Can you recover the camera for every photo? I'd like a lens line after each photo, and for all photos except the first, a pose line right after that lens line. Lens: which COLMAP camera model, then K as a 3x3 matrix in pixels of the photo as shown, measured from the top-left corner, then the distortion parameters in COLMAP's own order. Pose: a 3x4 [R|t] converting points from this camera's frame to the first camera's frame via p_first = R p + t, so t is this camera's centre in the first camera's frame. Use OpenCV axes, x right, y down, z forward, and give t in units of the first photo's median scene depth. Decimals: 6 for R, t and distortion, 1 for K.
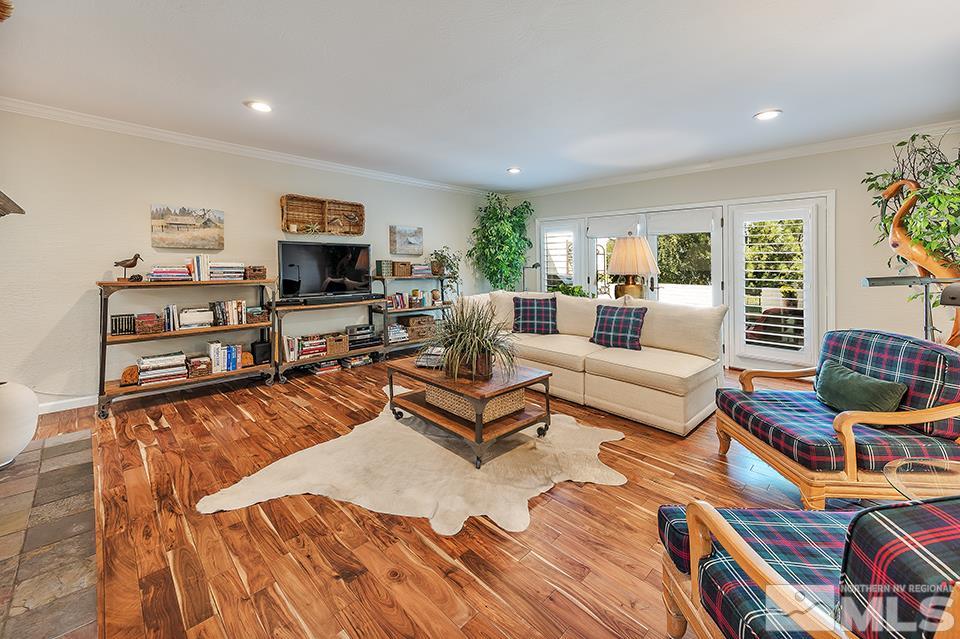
lens RADIAL K [[393.1, 0, 481.3], [0, 393.1, 259.5], [0, 0, 1]] dist [0.021517, 0.000080]
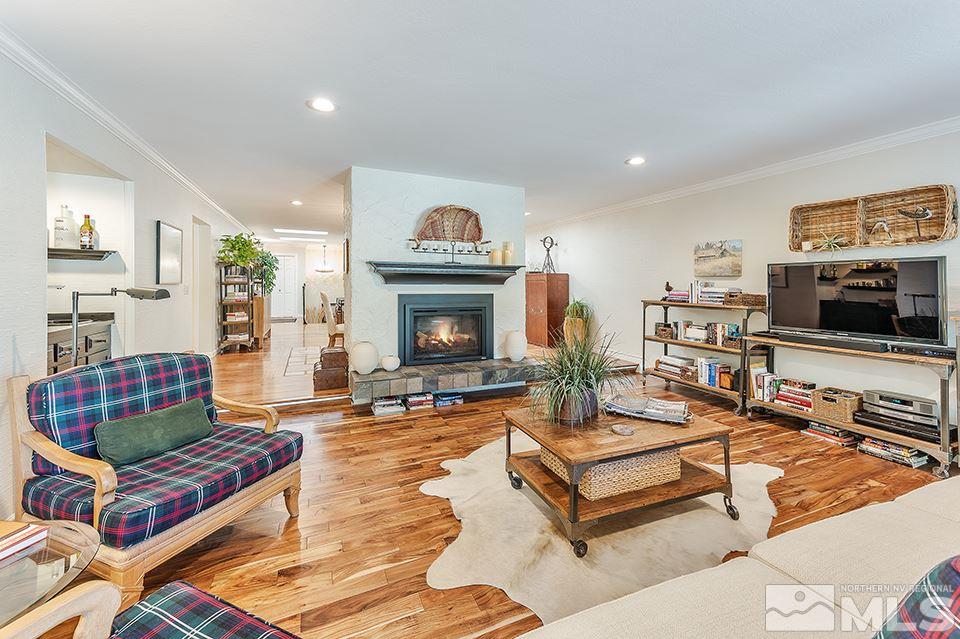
lens RADIAL K [[380.9, 0, 491.2], [0, 380.9, 287.9], [0, 0, 1]] dist [0.023469, 0.000103]
pose [[-0.336084, -0.002098, -0.941830, 0.628890], [-0.003929, 0.999992, -0.000826, 0.012185], [0.941824, 0.003422, -0.336089, 0.850799]]
